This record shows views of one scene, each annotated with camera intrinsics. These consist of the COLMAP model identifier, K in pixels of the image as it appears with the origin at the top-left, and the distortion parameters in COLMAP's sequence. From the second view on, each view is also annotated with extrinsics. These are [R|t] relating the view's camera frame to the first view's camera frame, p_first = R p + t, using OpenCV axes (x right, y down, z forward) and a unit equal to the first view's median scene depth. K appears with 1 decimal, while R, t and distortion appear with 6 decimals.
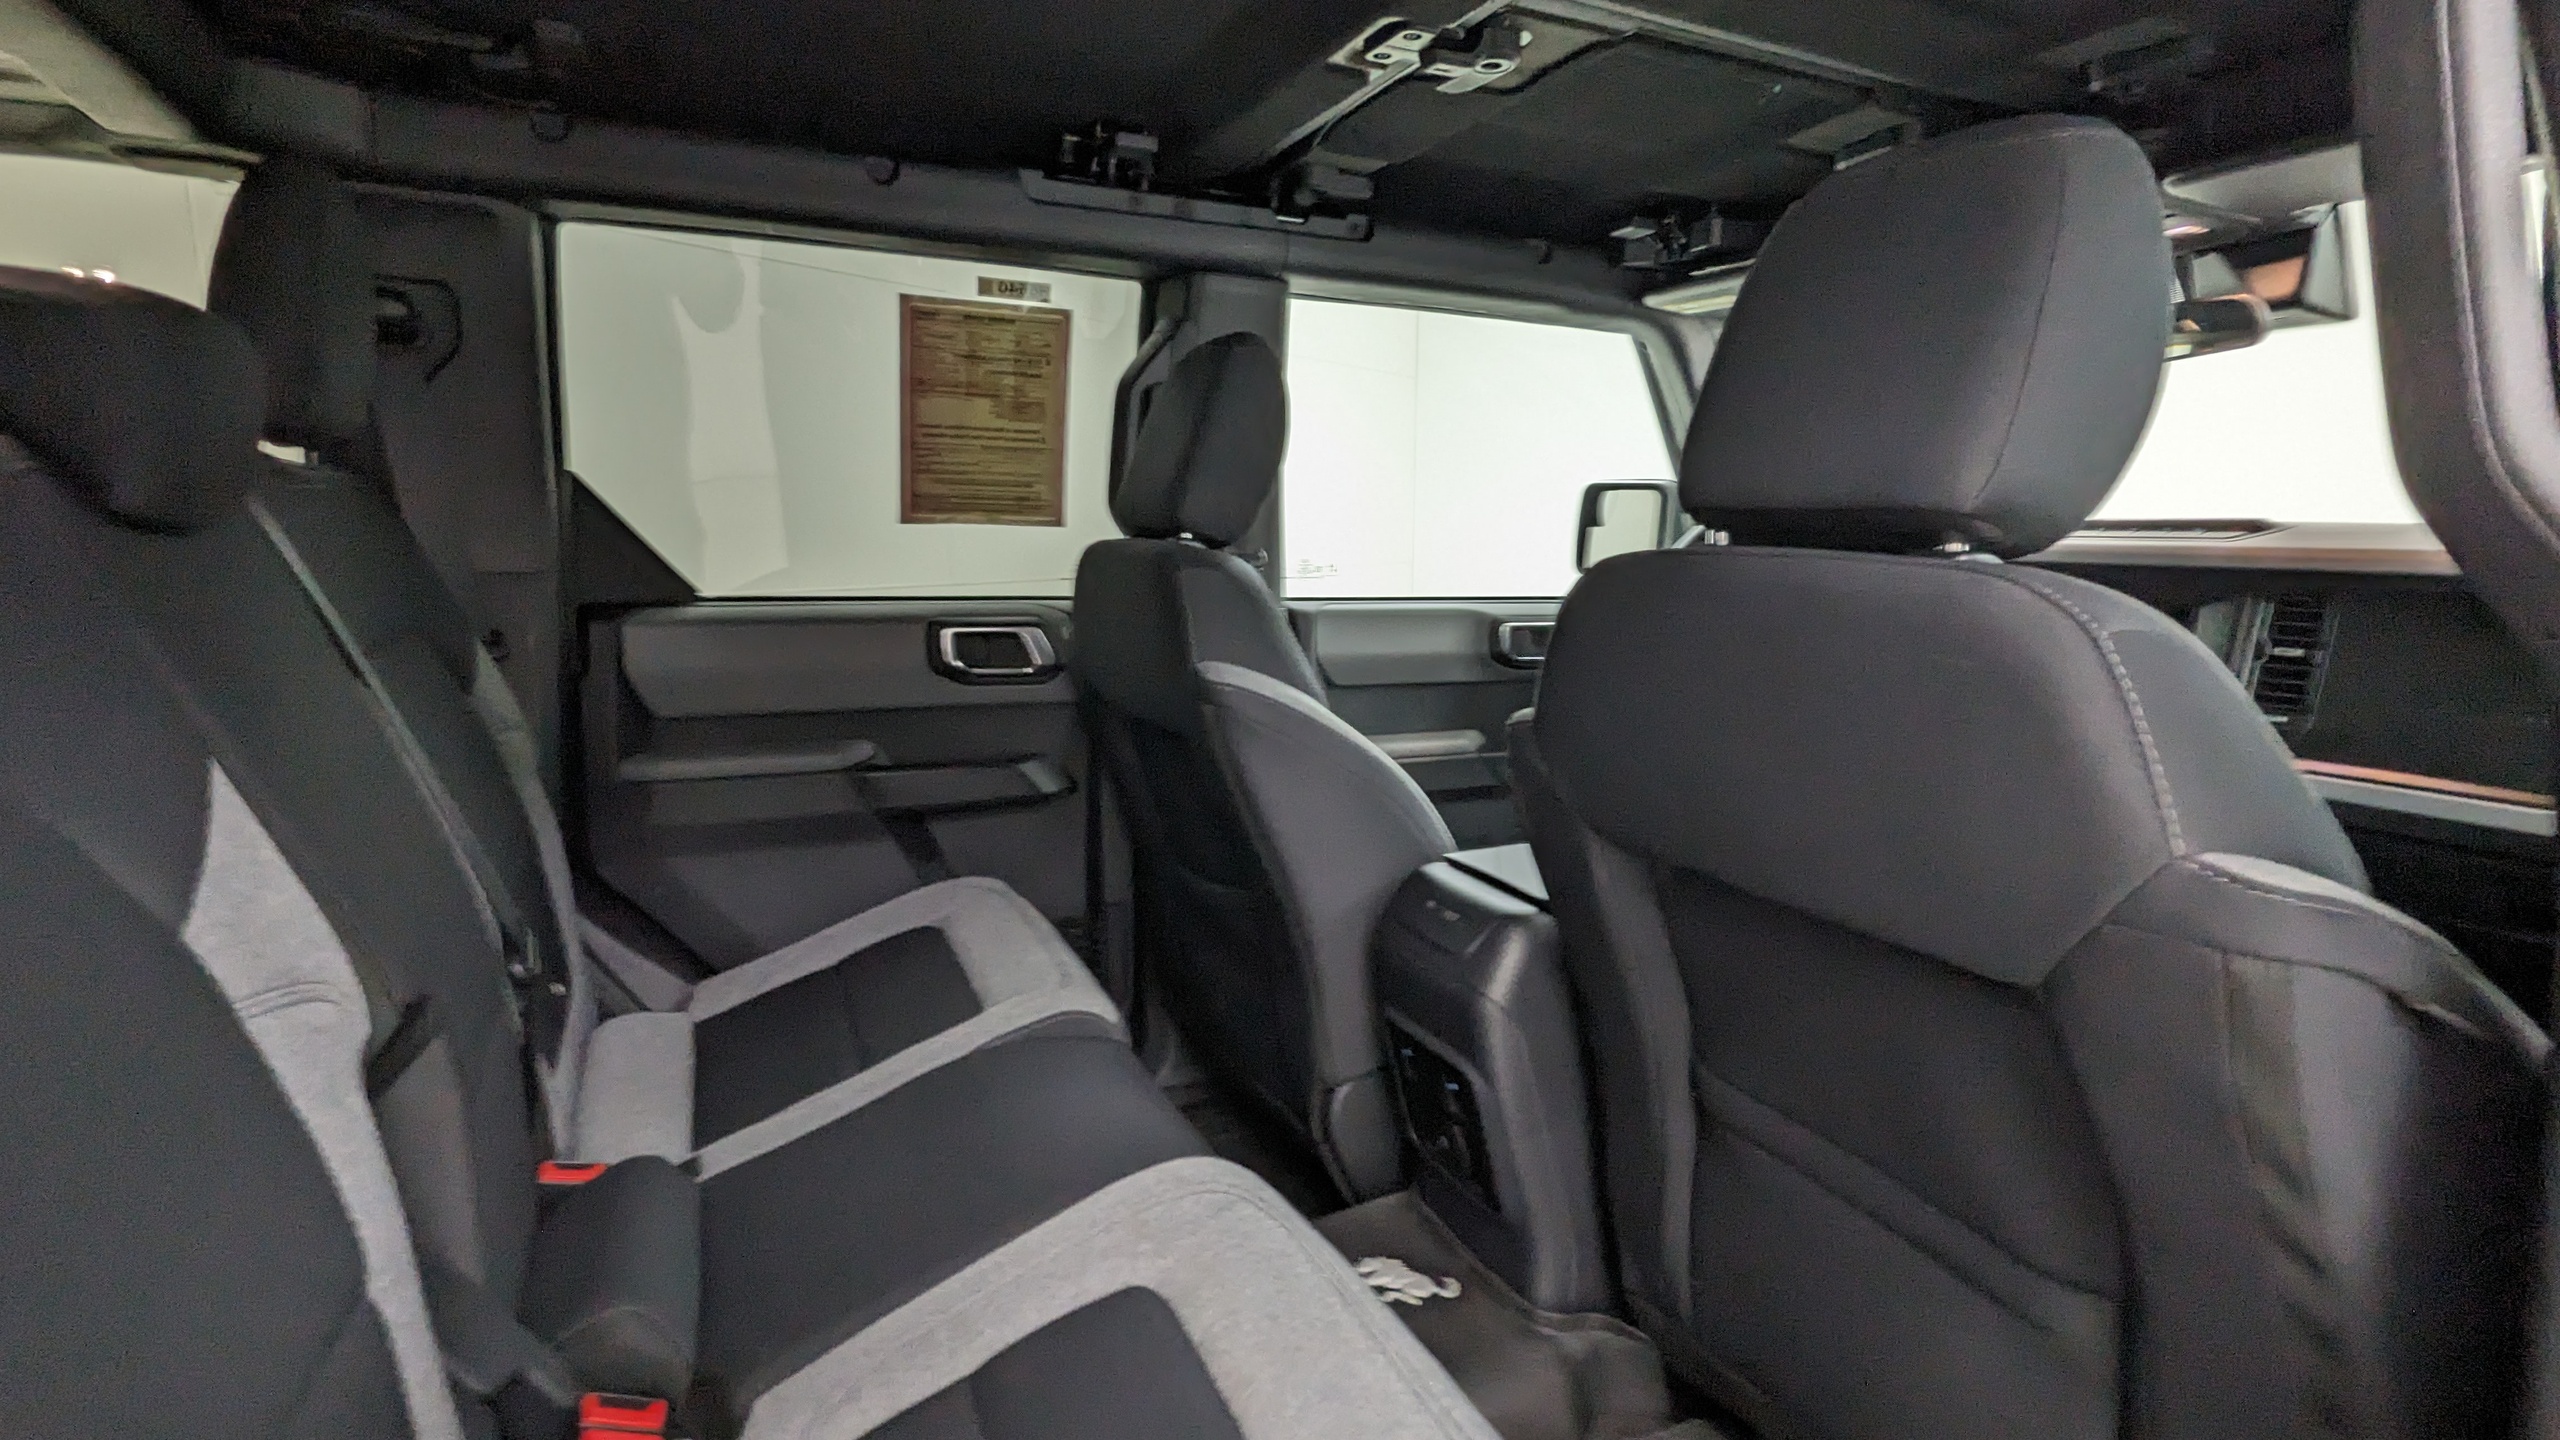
lens RADIAL K [[1234.1, 0, 1280.0], [0, 1234.1, 720.0], [0, 0, 1]] dist [0.007872, -0.004918]
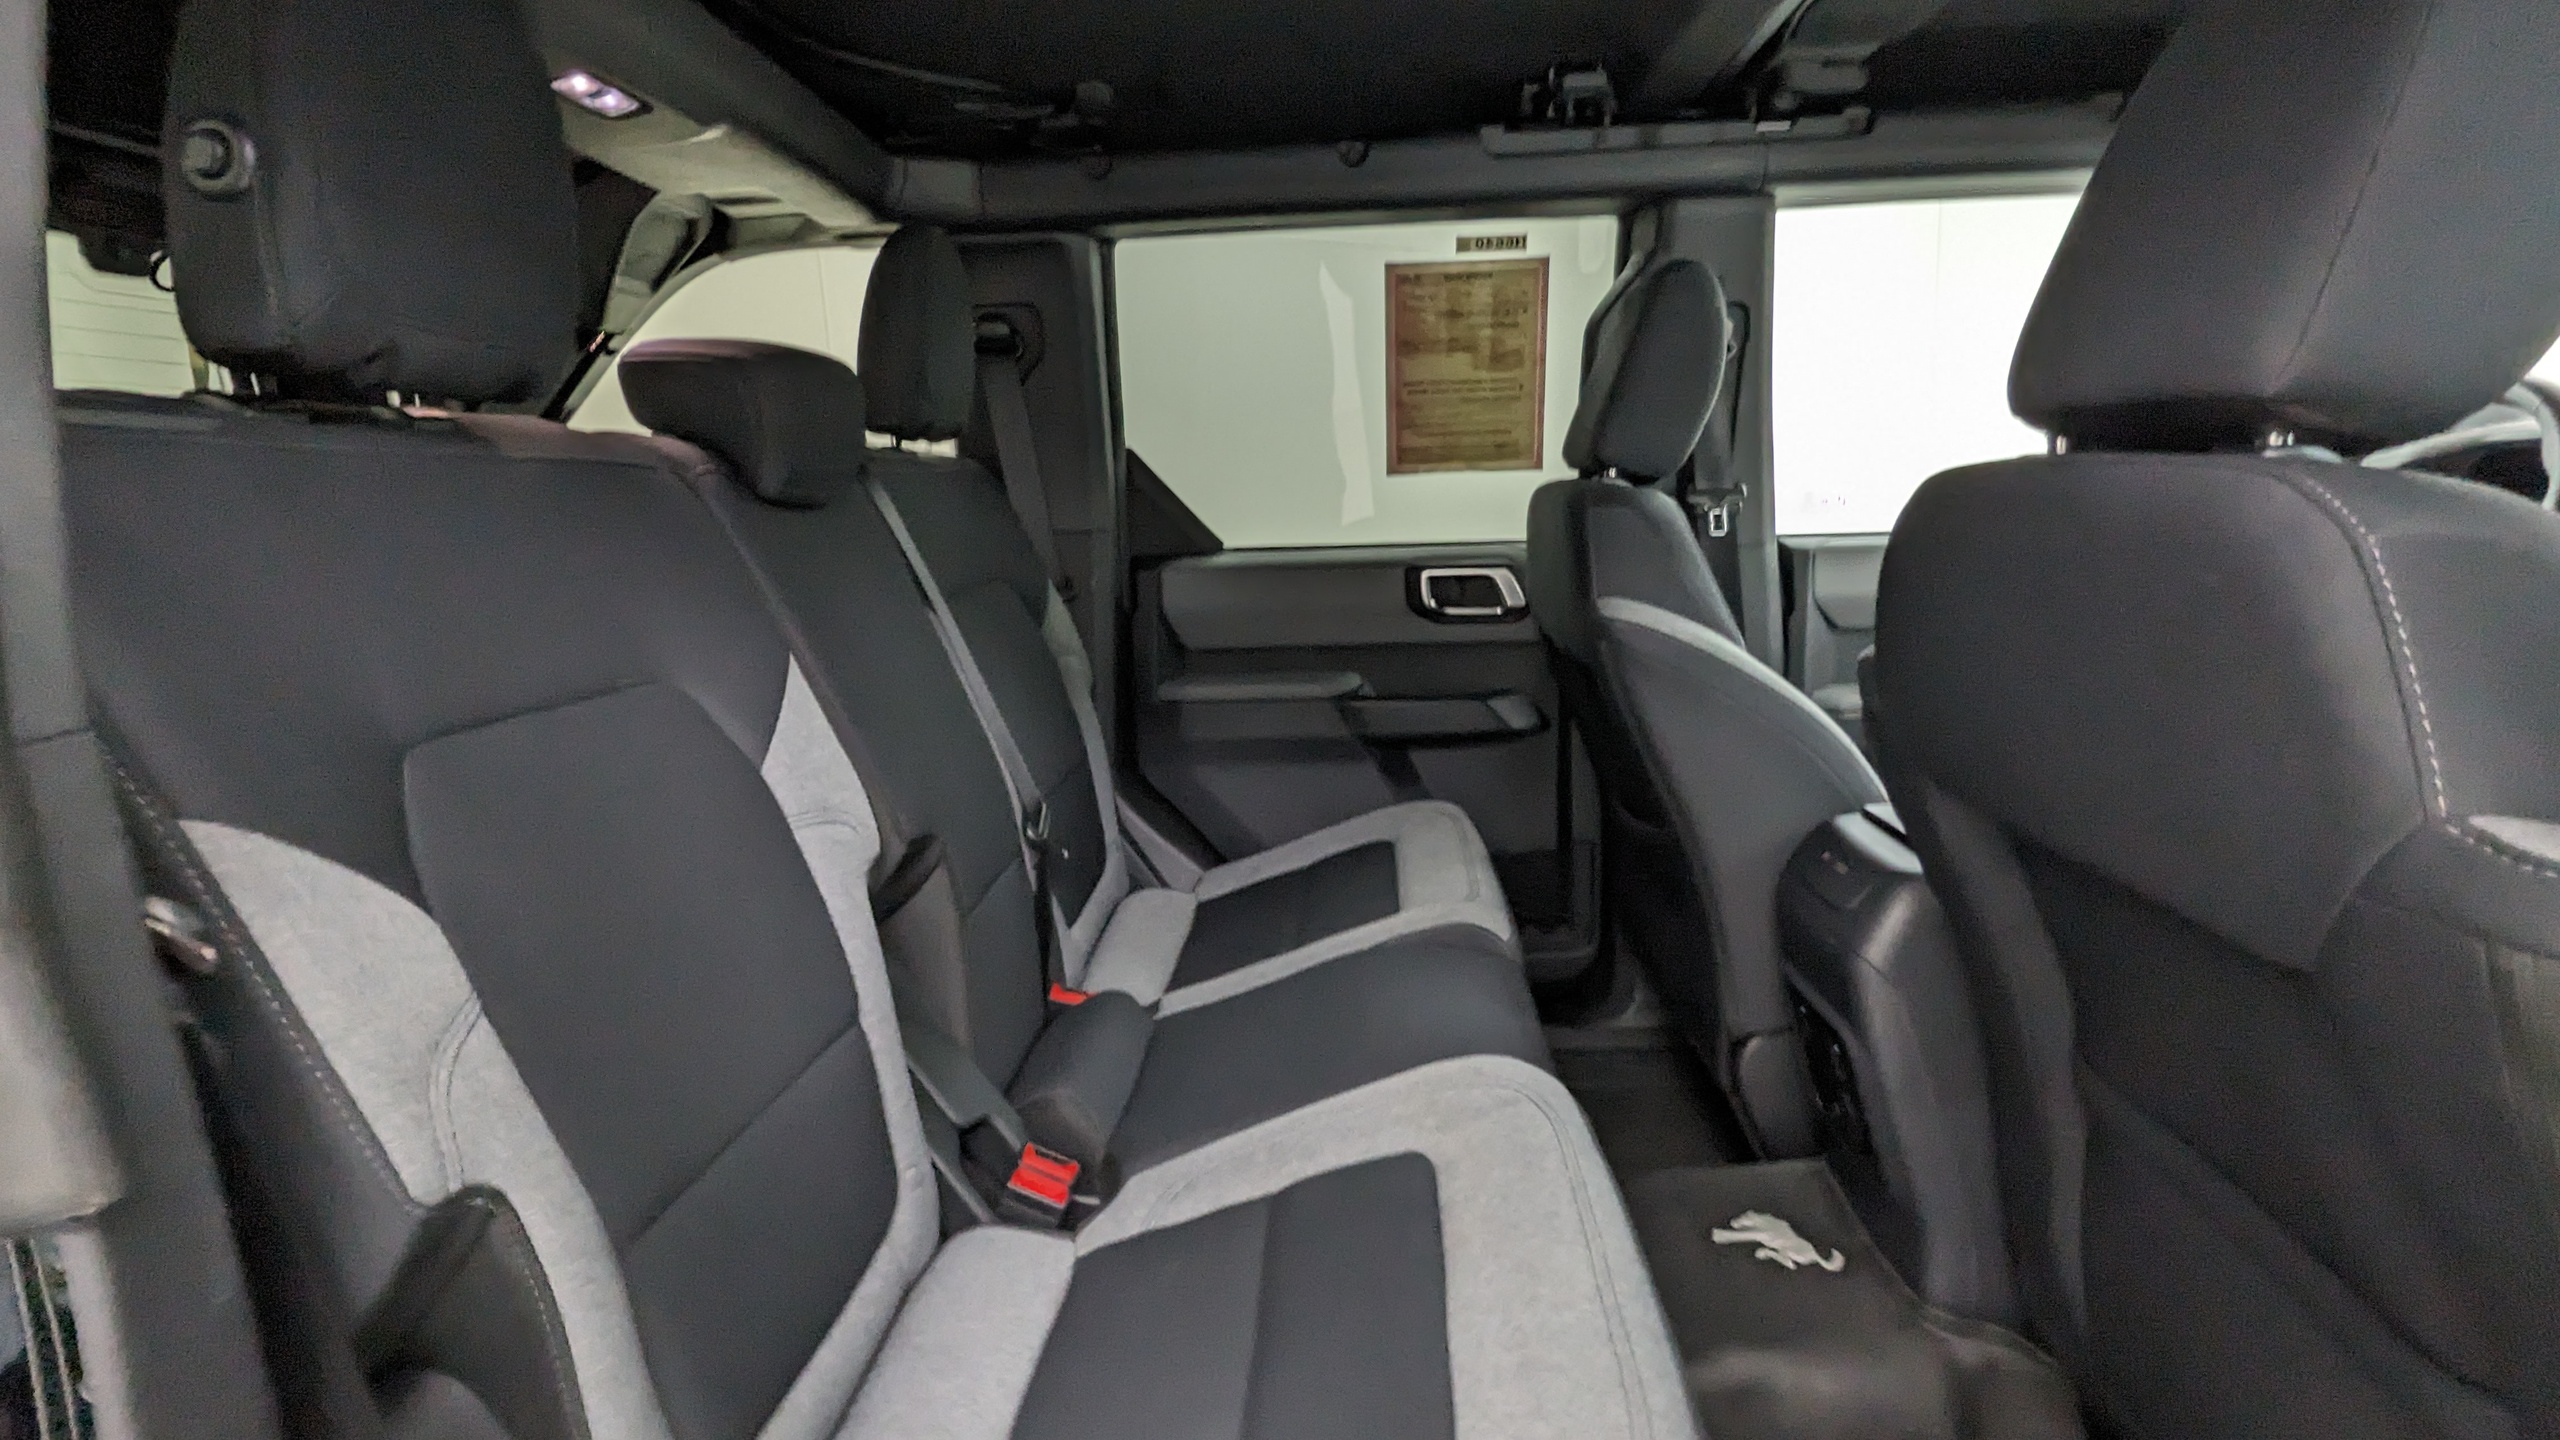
lens RADIAL K [[1234.1, 0, 1280.0], [0, 1234.1, 720.0], [0, 0, 1]] dist [0.007872, -0.004918]
pose [[0.880399, 0.042872, -0.472292, 0.154165], [-0.023517, 0.998627, 0.046813, 0.009590], [0.473650, -0.030107, 0.880198, -0.016556]]
